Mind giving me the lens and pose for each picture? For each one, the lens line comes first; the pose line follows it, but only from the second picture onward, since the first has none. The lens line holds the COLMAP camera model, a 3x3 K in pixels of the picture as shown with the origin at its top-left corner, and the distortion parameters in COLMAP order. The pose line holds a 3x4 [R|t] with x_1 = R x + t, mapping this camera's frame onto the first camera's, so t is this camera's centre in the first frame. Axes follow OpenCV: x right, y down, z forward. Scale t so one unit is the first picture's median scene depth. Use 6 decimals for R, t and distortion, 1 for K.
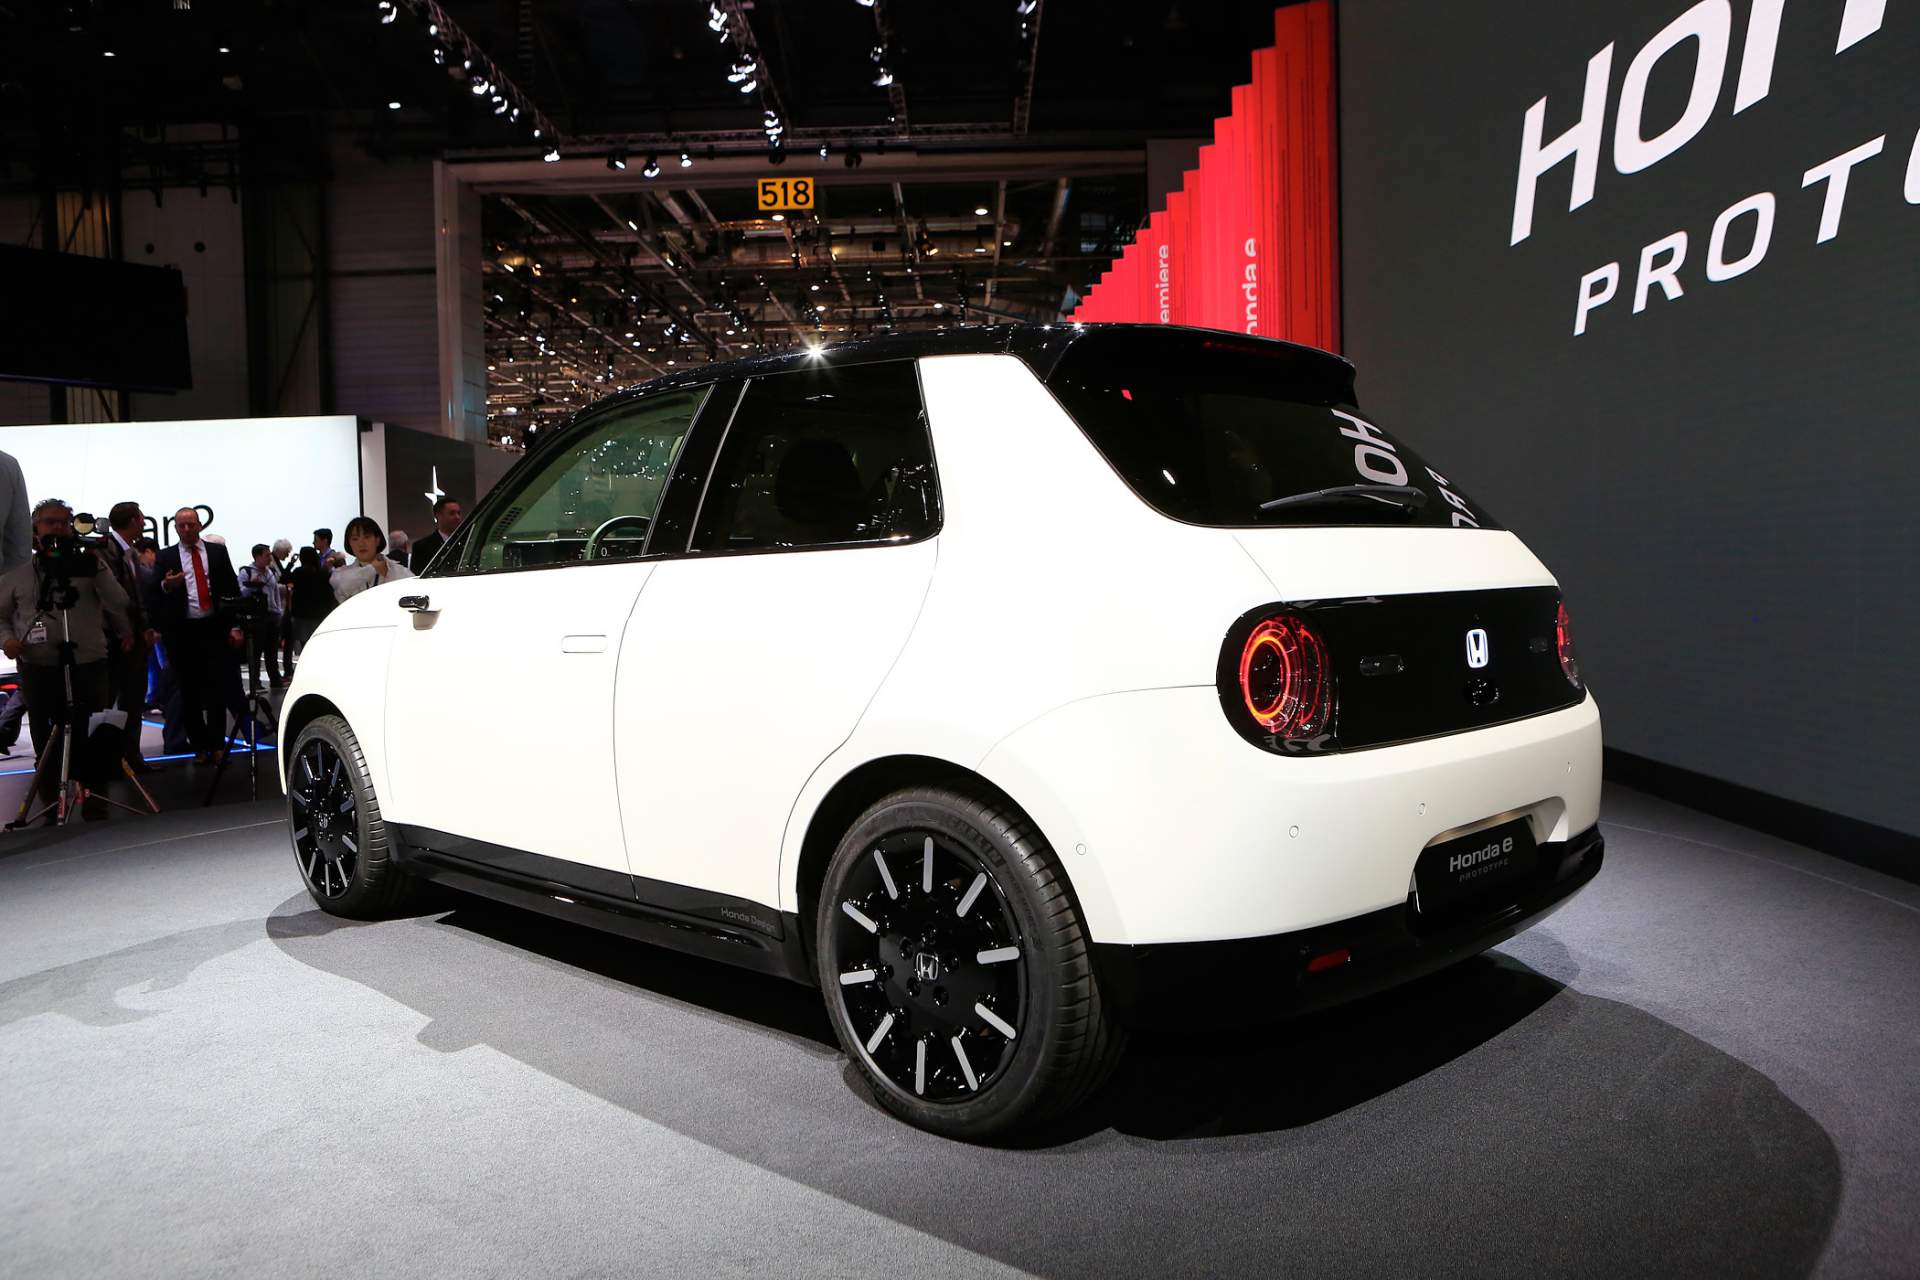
lens RADIAL K [[1505.7, 0, 970.0], [0, 1505.7, 649.3], [0, 0, 1]] dist [-0.033917, 0.016489]
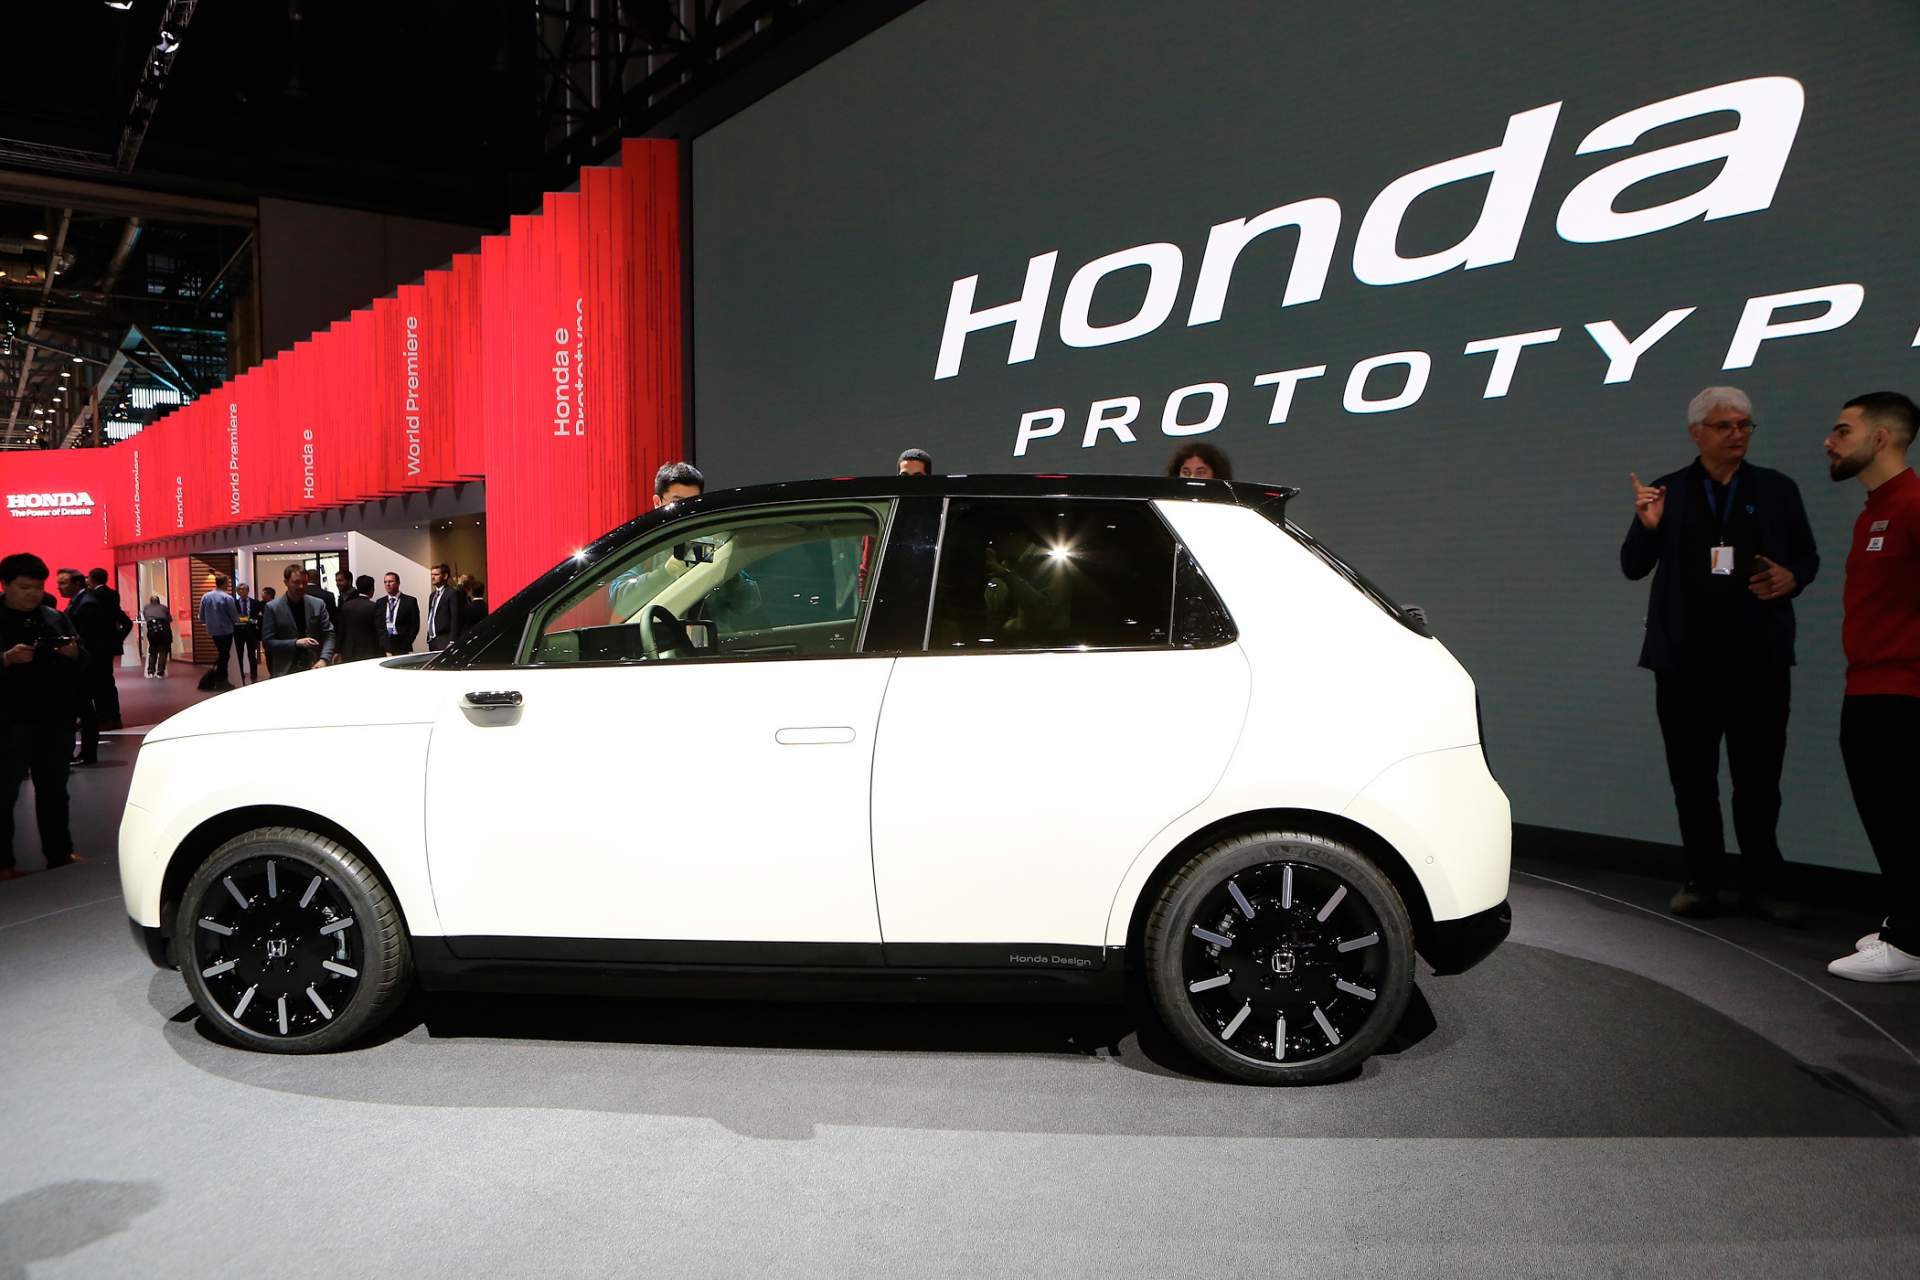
lens RADIAL K [[1320.9, 0, 969.2], [0, 1320.9, 670.5], [0, 0, 1]] dist [-0.079771, 0.038885]
pose [[0.783996, -0.028432, 0.620115, -0.374700], [0.032708, 0.999455, 0.004473, -0.024764], [-0.619904, 0.016776, 0.784498, 0.099993]]
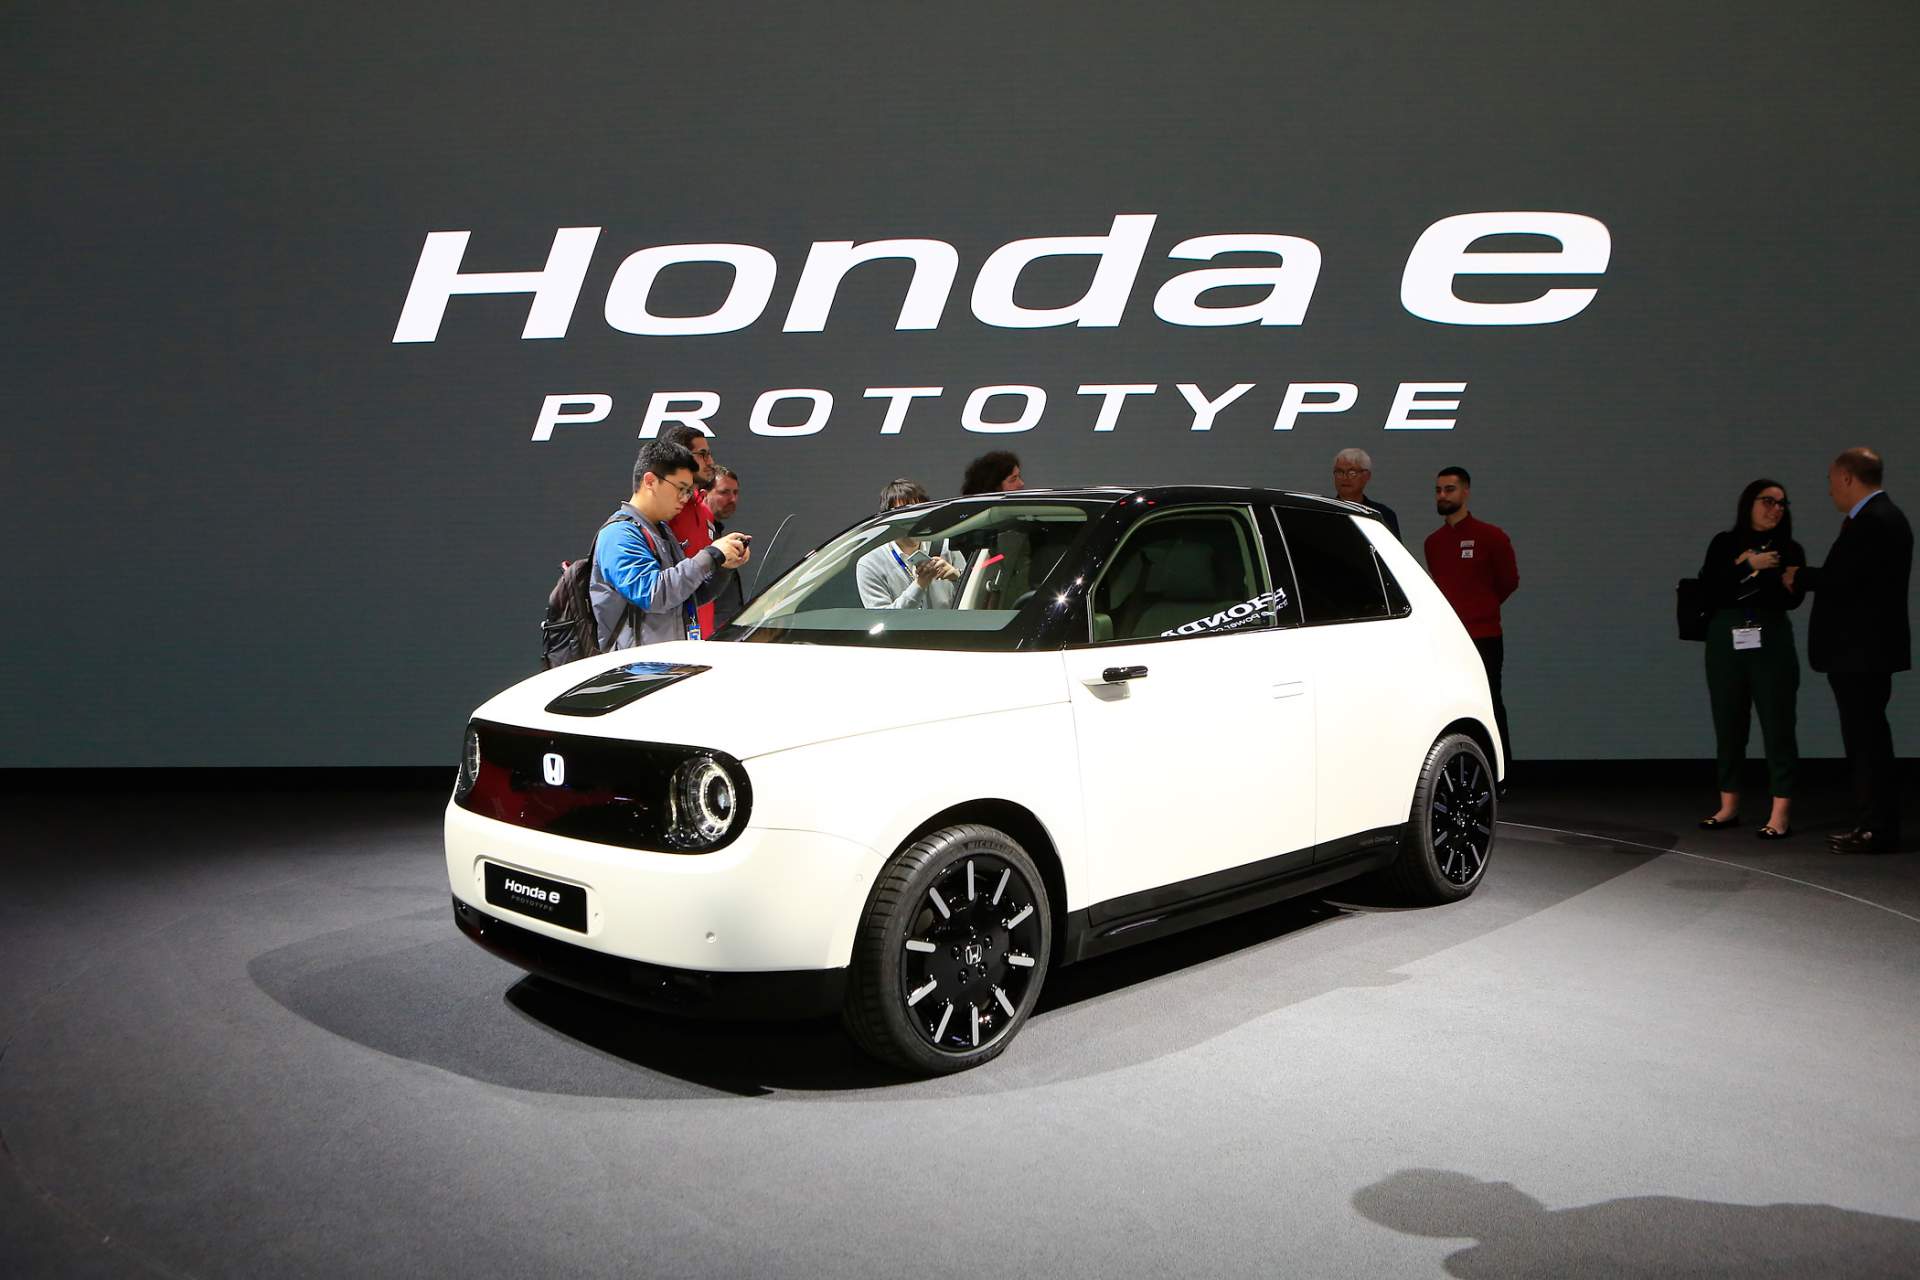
lens RADIAL K [[1515.0, 0, 953.2], [0, 1515.0, 653.4], [0, 0, 1]] dist [-0.119162, 0.004682]
pose [[0.022214, -0.028751, 0.999340, -0.823493], [0.070739, 0.997126, 0.027115, -0.047511], [-0.997247, 0.070090, 0.024184, 0.652414]]
